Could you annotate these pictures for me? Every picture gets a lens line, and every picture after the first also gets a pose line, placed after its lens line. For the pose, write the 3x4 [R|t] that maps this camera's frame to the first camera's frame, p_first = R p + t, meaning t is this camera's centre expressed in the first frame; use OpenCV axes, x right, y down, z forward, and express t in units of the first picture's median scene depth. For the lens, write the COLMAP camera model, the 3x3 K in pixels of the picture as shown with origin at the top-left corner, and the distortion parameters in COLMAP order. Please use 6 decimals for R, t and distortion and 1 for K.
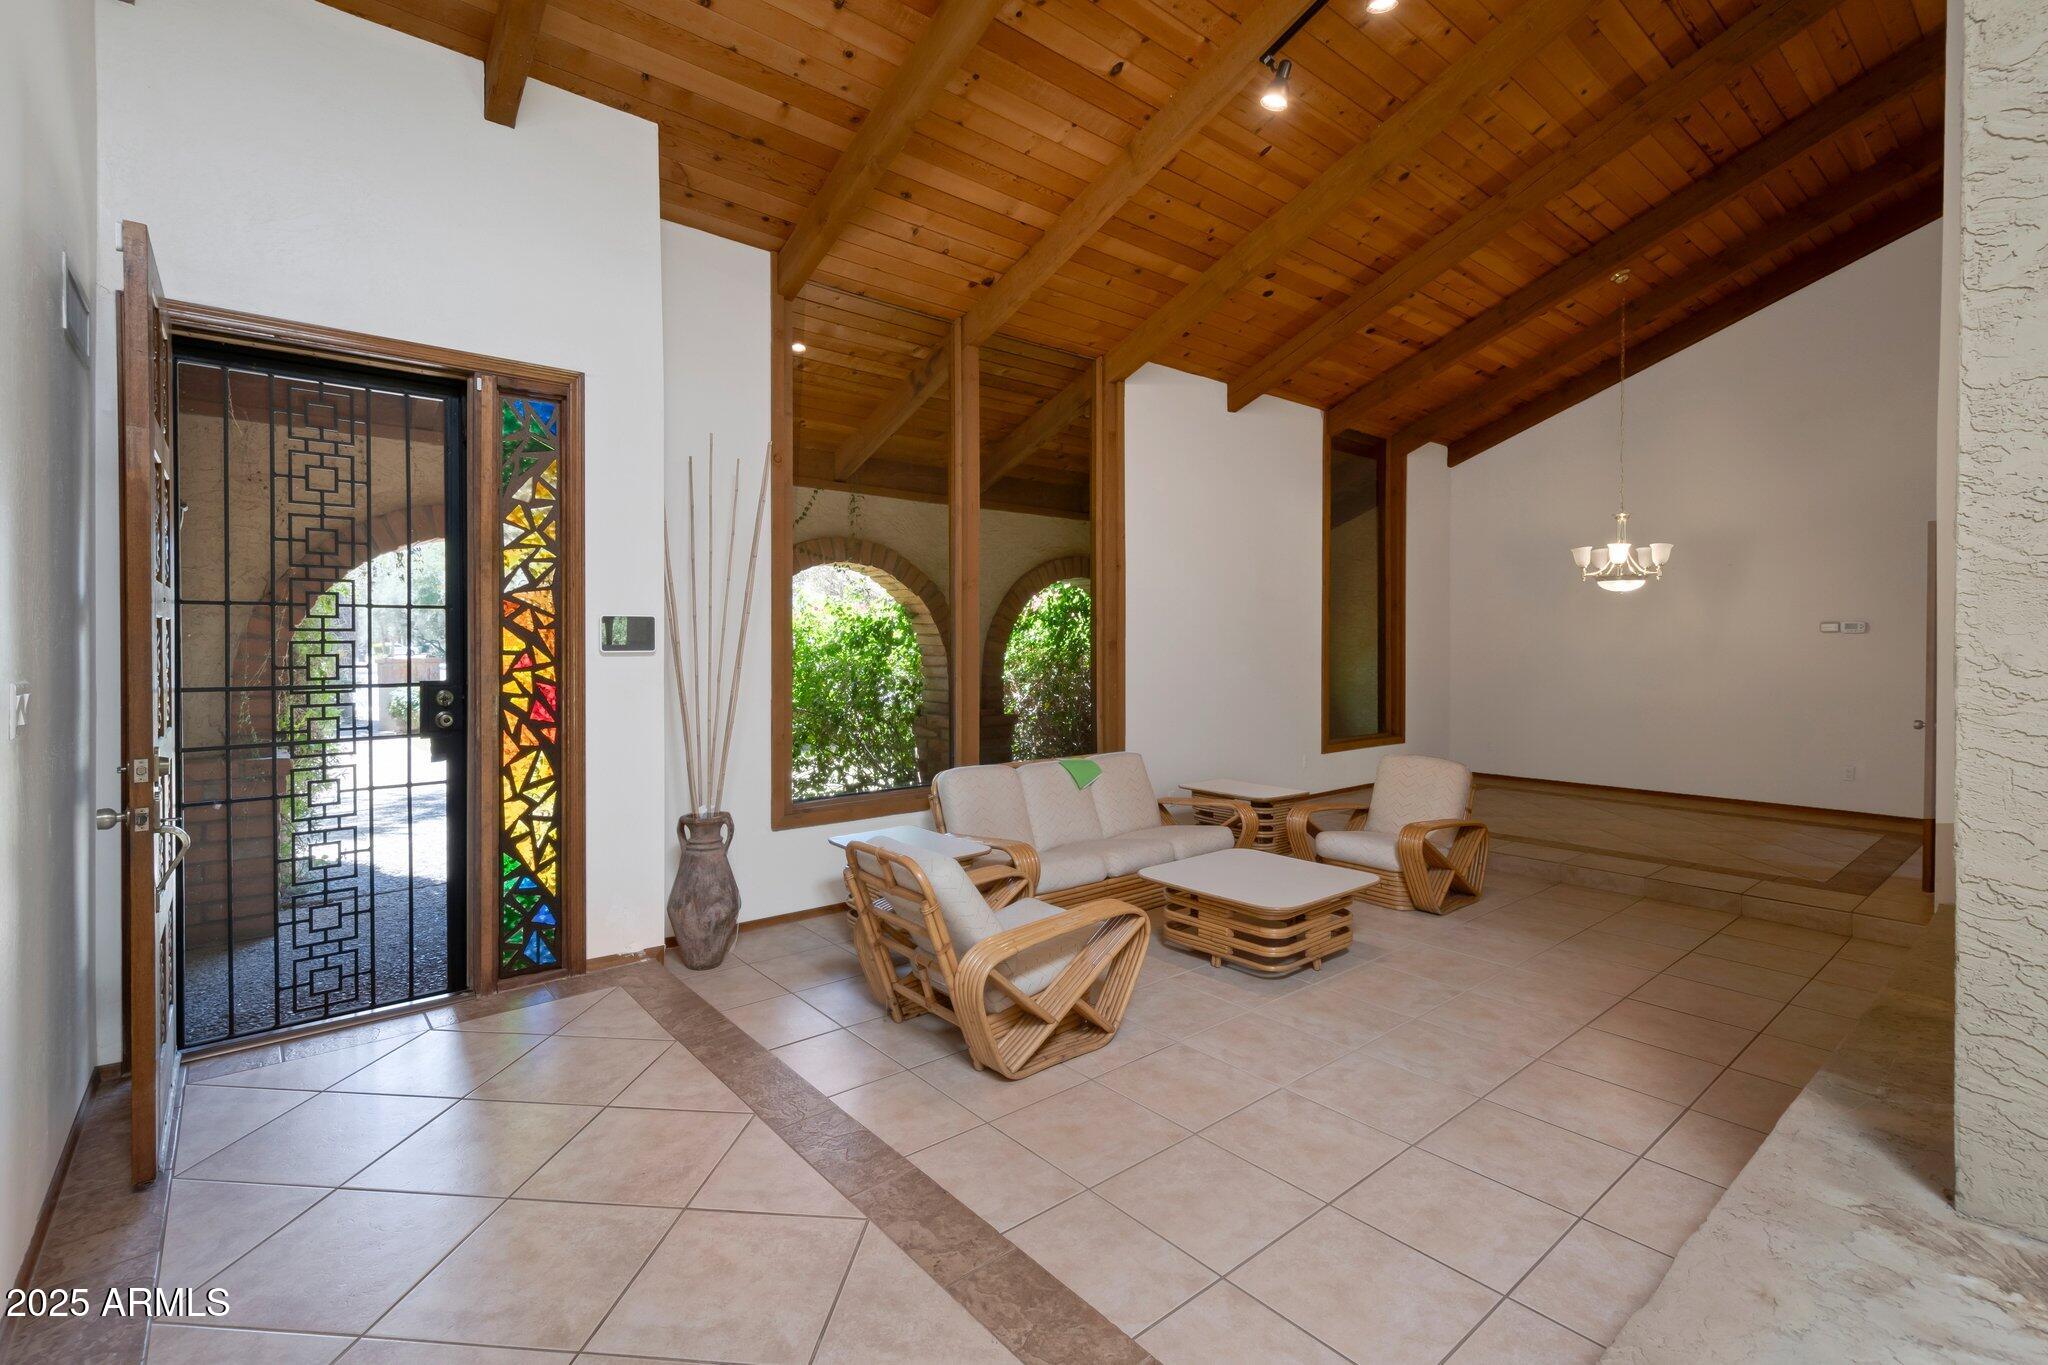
lens RADIAL K [[911.8, 0, 1032.7], [0, 911.8, 652.6], [0, 0, 1]] dist [0.002739, -0.000737]
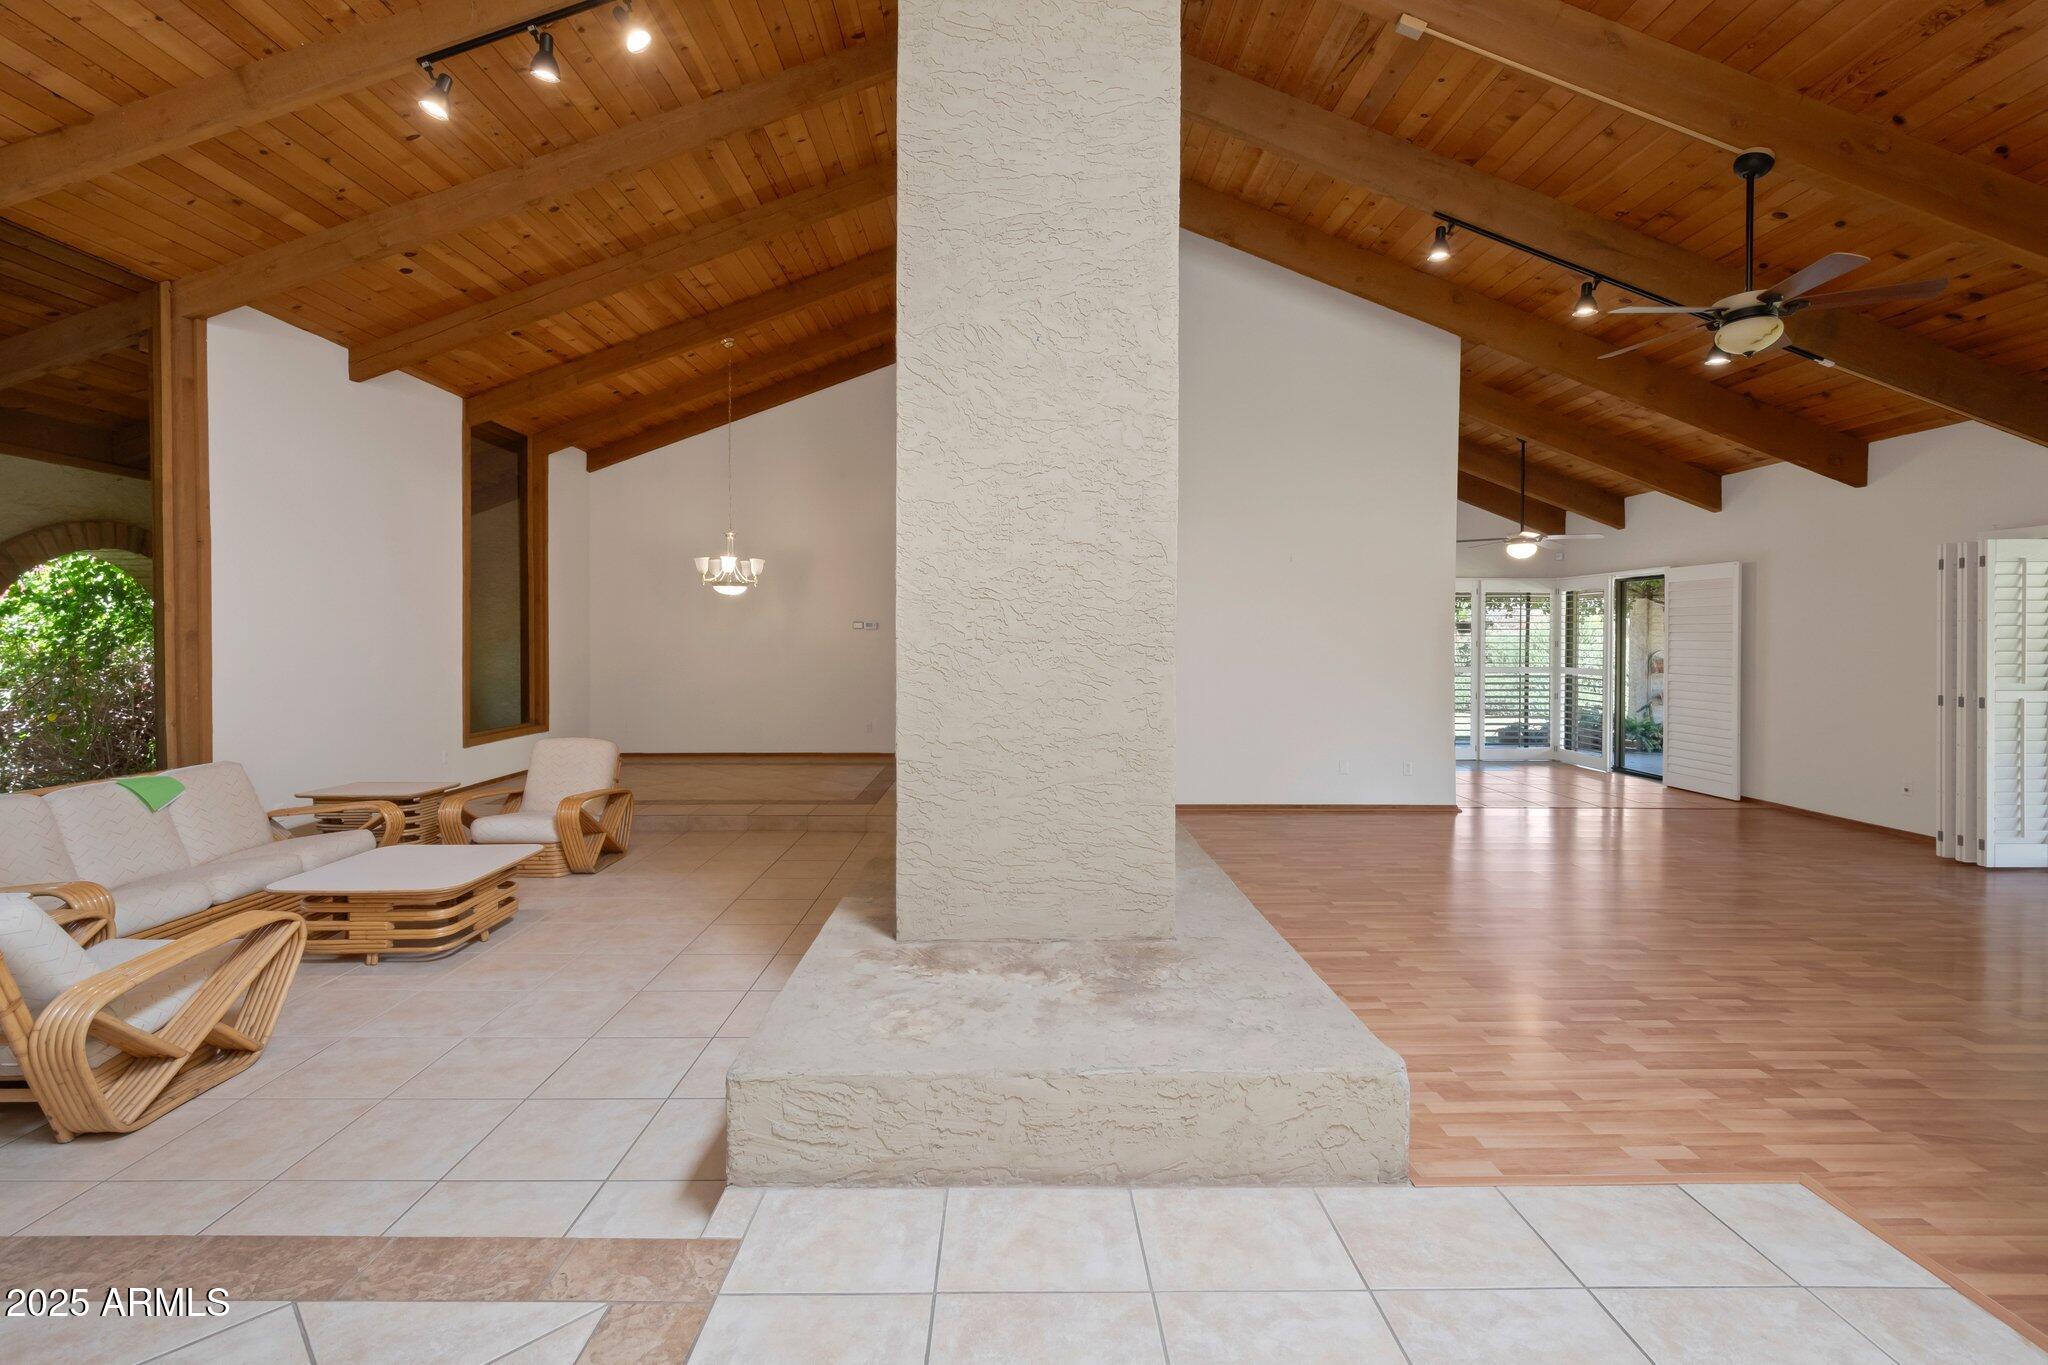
lens RADIAL K [[946.4, 0, 1013.3], [0, 946.4, 647.8], [0, 0, 1]] dist [0.003825, -0.000429]
pose [[0.646393, -0.007000, 0.762973, -0.113036], [0.005141, 0.999975, 0.004819, 0.002449], [-0.762988, 0.000808, 0.646413, -0.161236]]
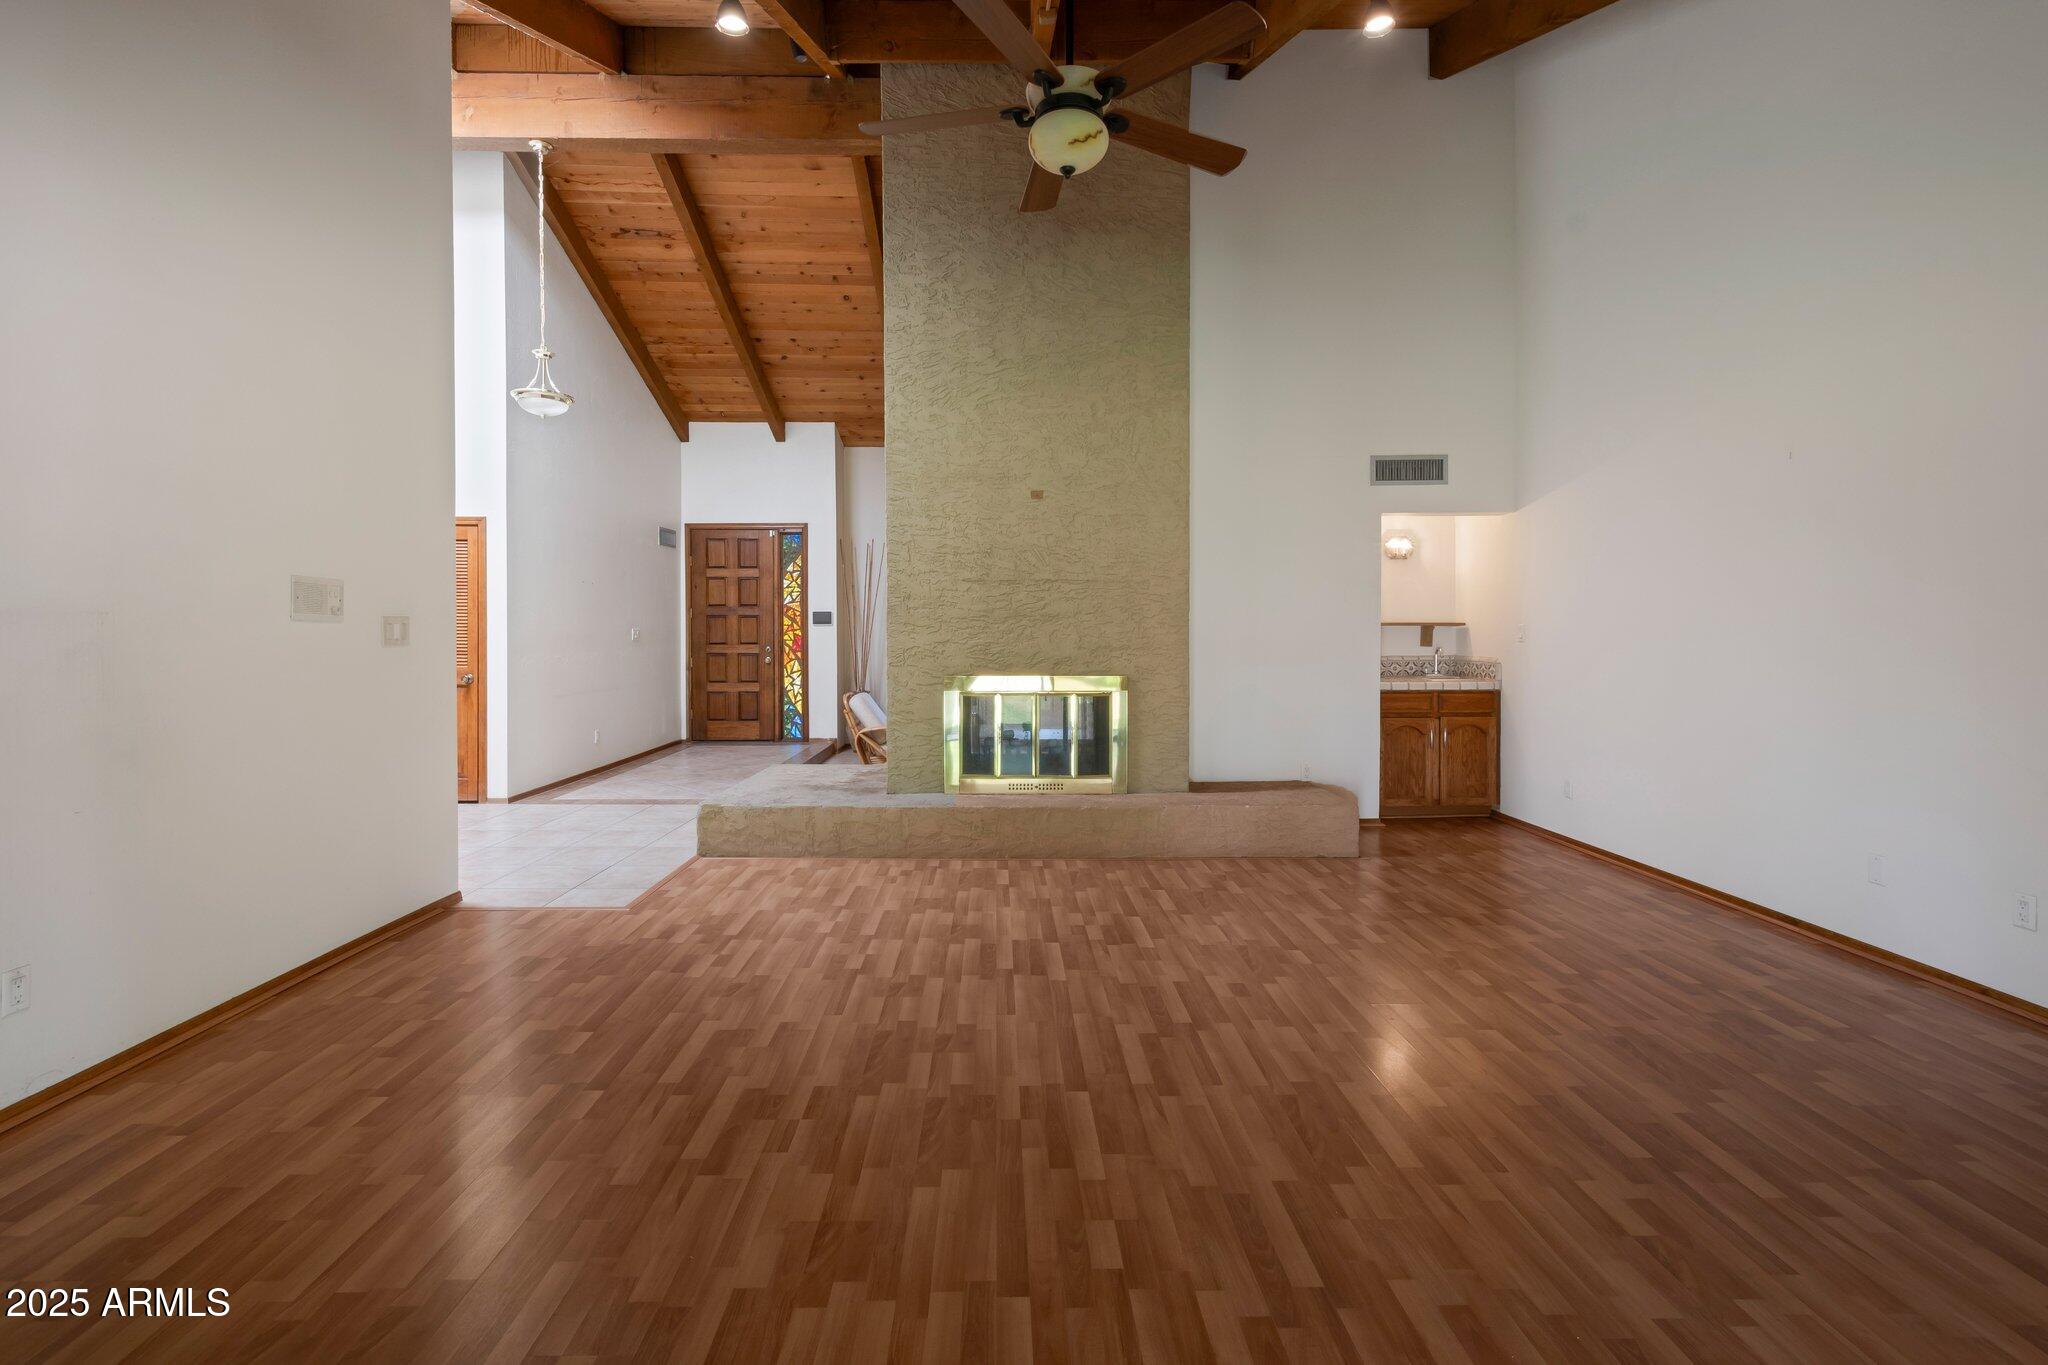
lens RADIAL K [[924.4, 0, 1020.1], [0, 924.4, 648.6], [0, 0, 1]] dist [0.002445, -0.000046]
pose [[0.769150, 0.011500, -0.638965, 1.580972], [-0.003942, 0.999904, 0.013251, 0.027784], [0.639056, -0.007673, 0.769122, -0.647667]]
